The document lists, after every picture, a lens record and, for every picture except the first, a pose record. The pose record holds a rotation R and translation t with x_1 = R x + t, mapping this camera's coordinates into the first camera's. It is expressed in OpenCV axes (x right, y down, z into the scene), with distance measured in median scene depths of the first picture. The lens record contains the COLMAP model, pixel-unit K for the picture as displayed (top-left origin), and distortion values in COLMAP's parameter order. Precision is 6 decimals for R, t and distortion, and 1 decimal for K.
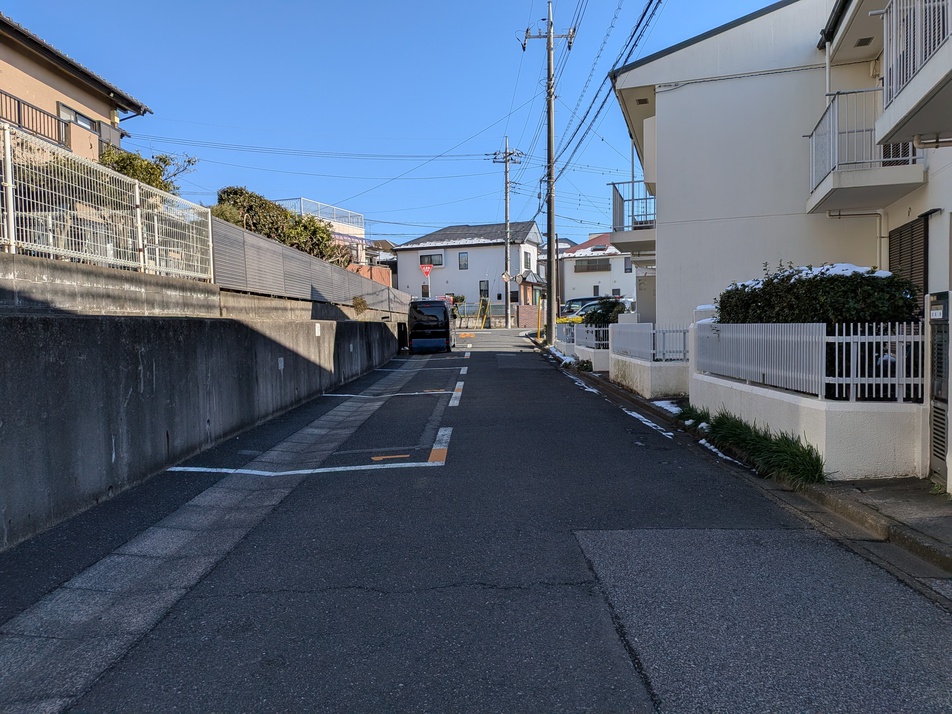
lens RADIAL K [[666.1, 0, 475.2], [0, 666.1, 355.9], [0, 0, 1]] dist [0.004332, -0.004968]
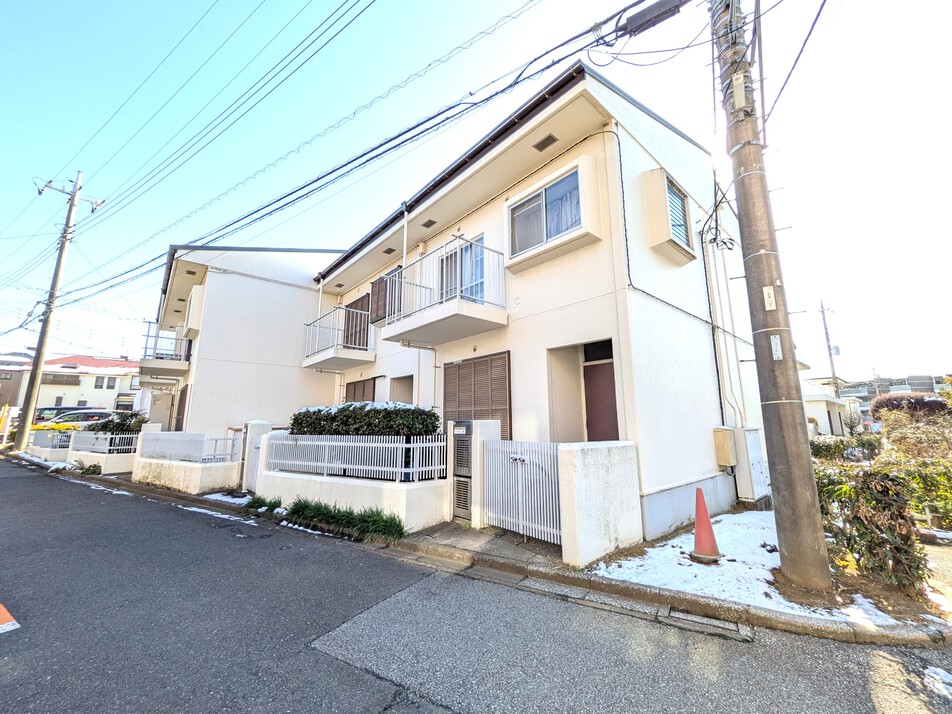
lens RADIAL K [[374.2, 0, 476.9], [0, 374.2, 353.4], [0, 0, 1]] dist [-0.001657, 0.000195]
pose [[0.512429, 0.174788, 0.840753, -0.215643], [0.038091, 0.973476, -0.225596, -0.030095], [-0.857884, 0.147627, 0.492180, 0.307971]]
